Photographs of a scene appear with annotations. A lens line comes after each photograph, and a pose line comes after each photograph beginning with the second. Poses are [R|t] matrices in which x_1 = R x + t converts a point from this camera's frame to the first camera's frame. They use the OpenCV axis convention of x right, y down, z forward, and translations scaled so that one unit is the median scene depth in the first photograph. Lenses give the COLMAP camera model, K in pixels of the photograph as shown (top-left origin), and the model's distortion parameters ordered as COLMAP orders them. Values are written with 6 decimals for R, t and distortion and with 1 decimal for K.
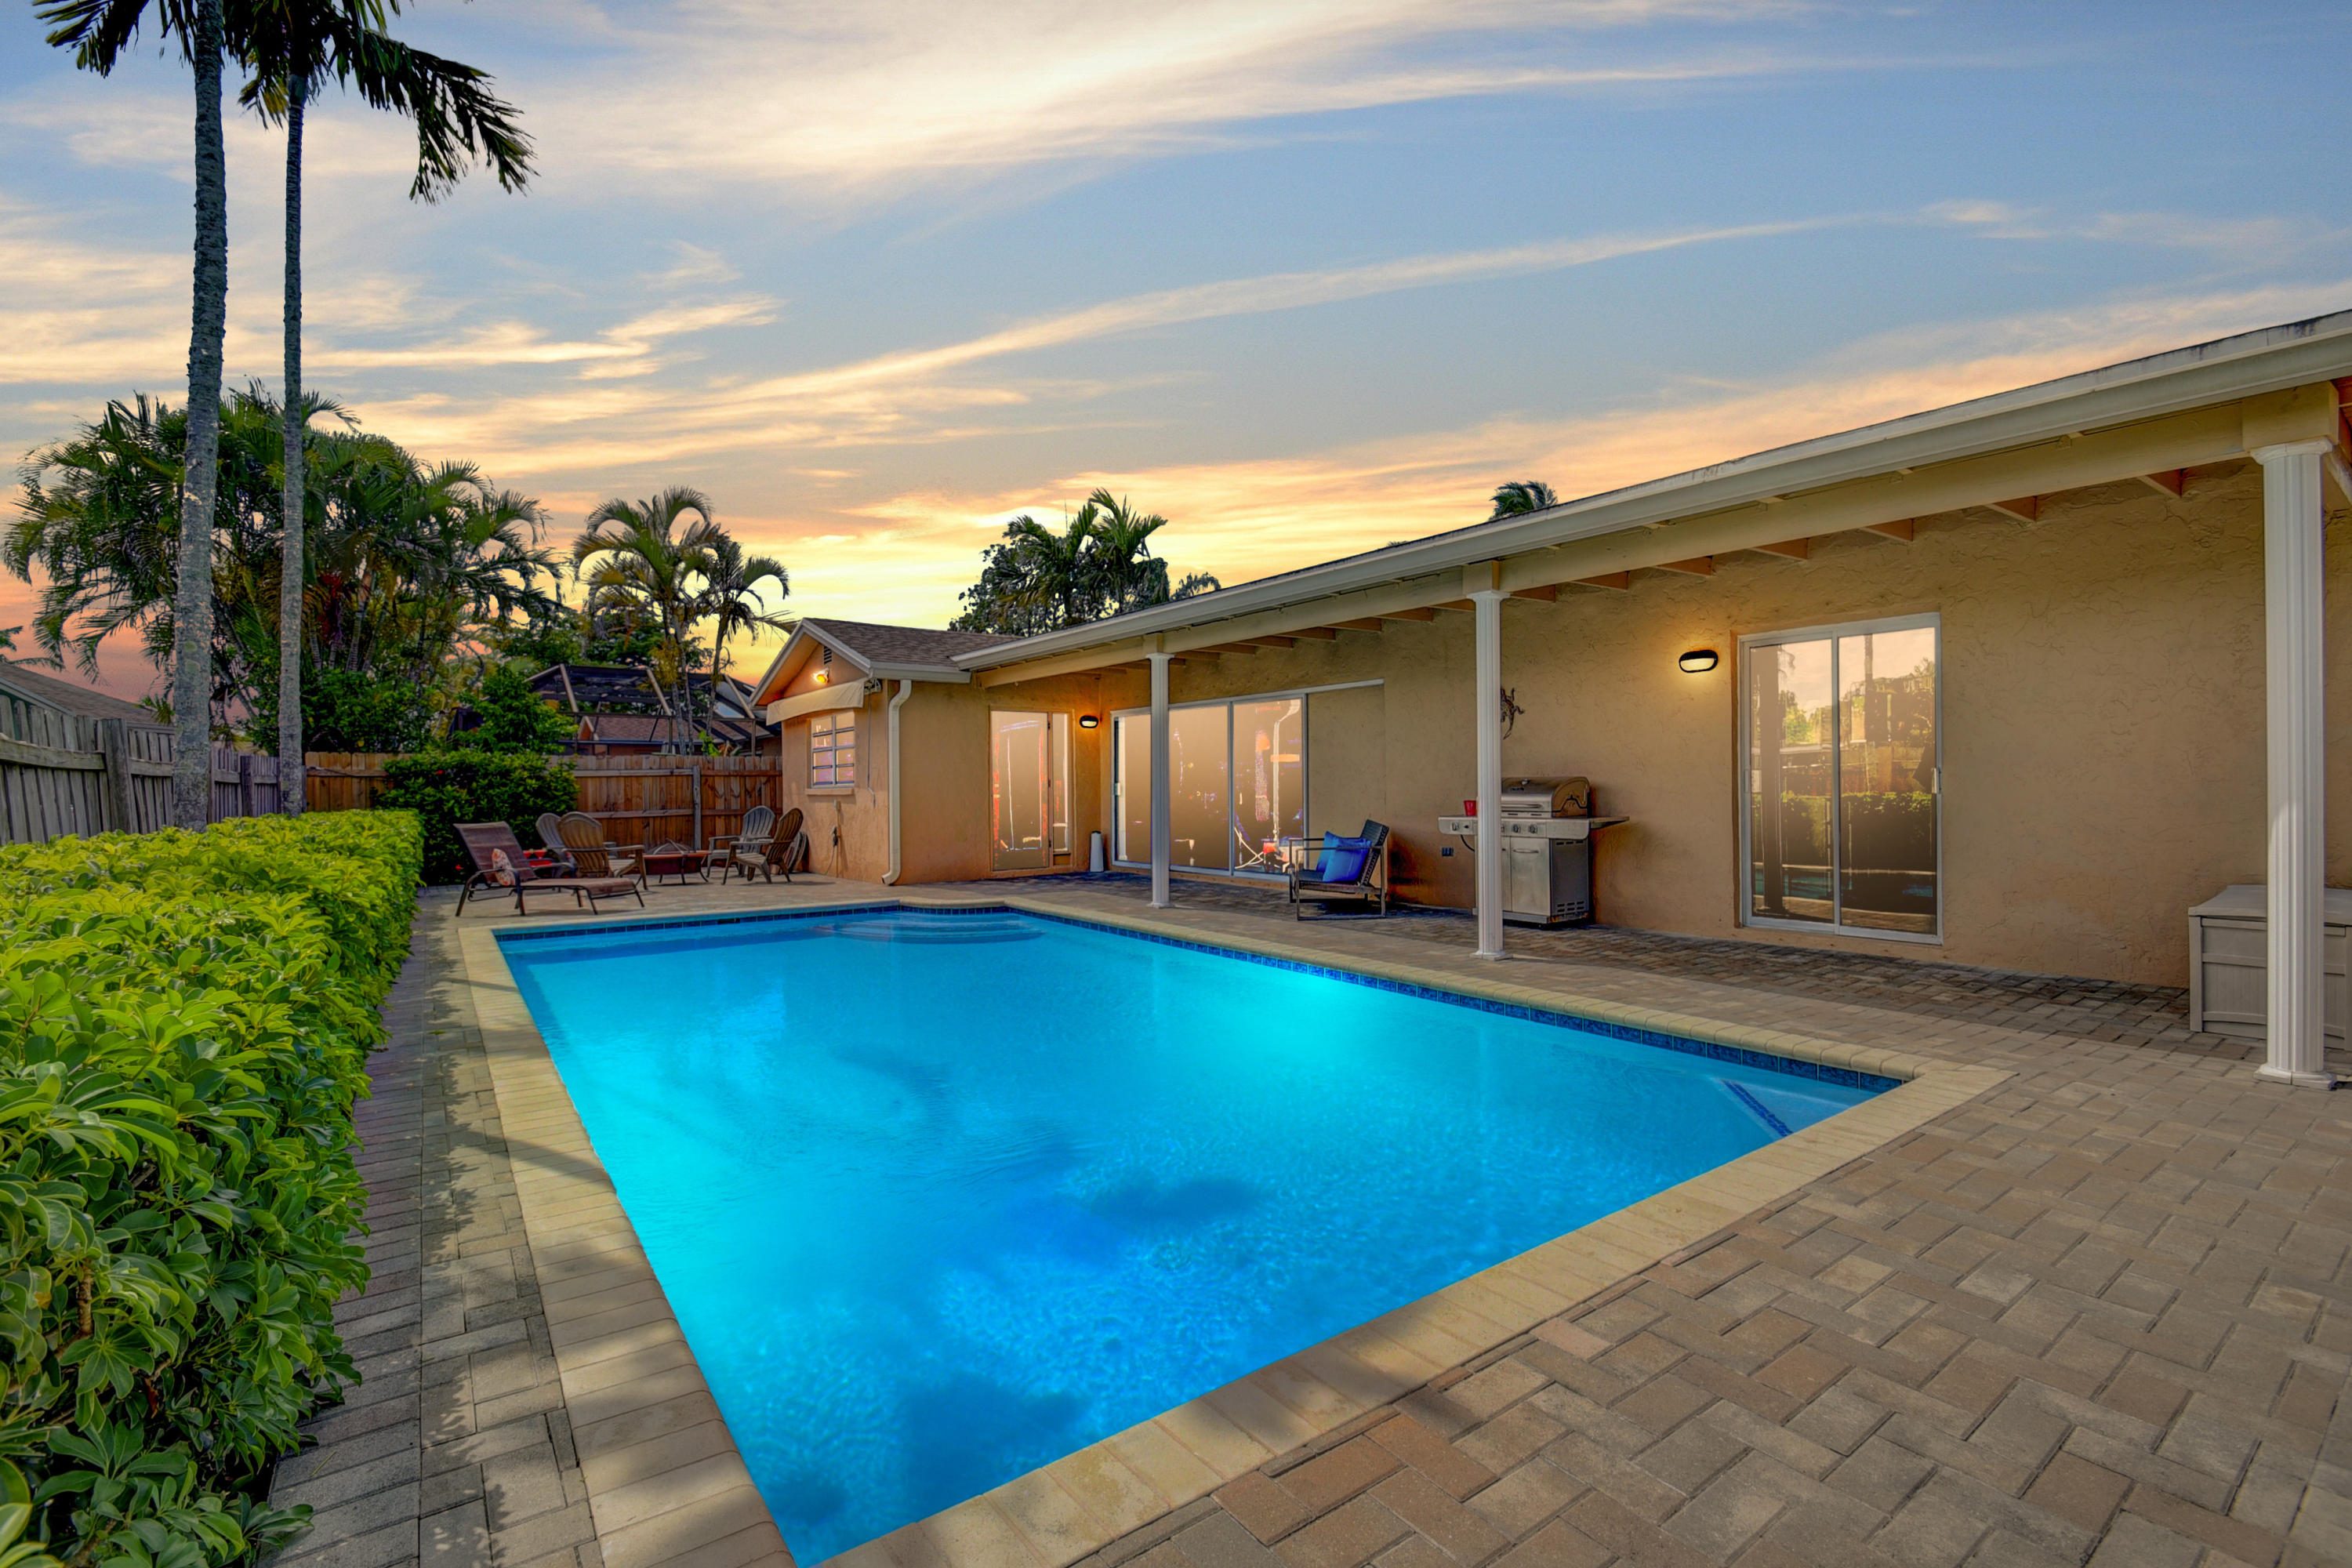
lens RADIAL K [[977.0, 0, 1146.4], [0, 977.0, 799.0], [0, 0, 1]] dist [-0.006306, -0.000471]
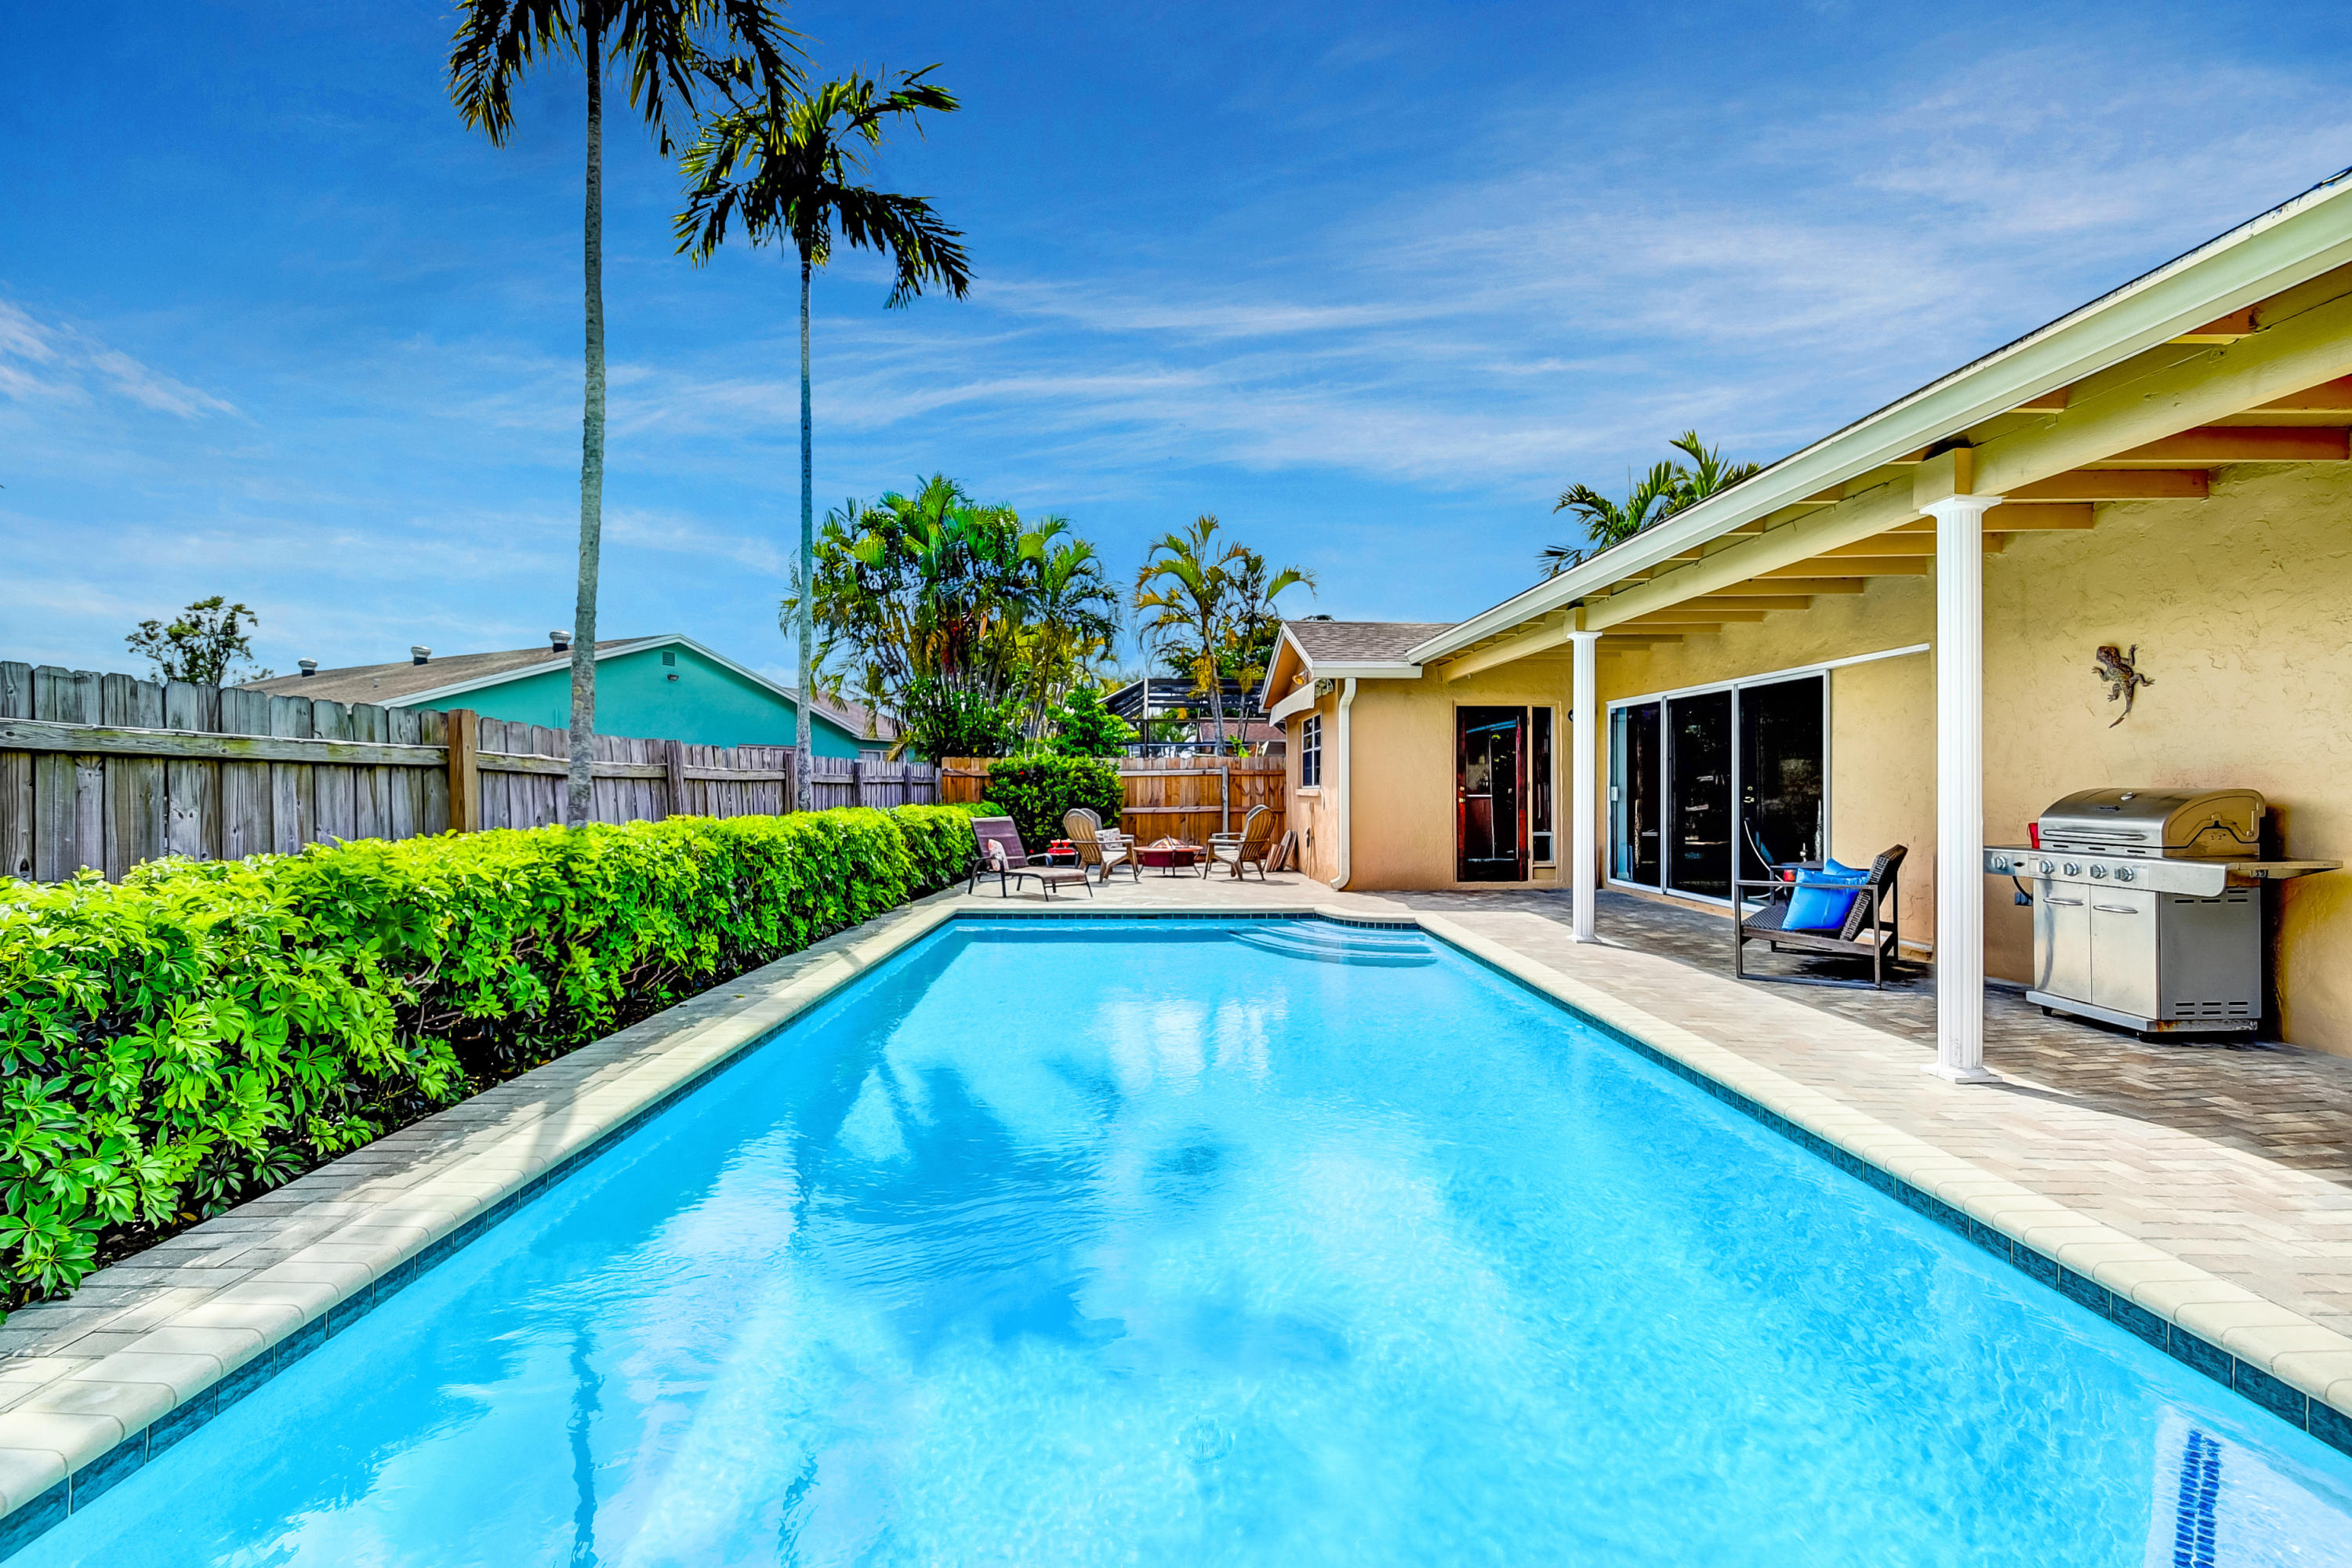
lens RADIAL K [[979.5, 0, 1170.2], [0, 979.5, 796.6], [0, 0, 1]] dist [0.000663, -0.010191]
pose [[0.832623, 0.012890, -0.553690, 0.178211], [-0.011786, 0.999915, 0.005554, -0.010899], [0.553714, 0.001901, 0.832704, 0.123757]]
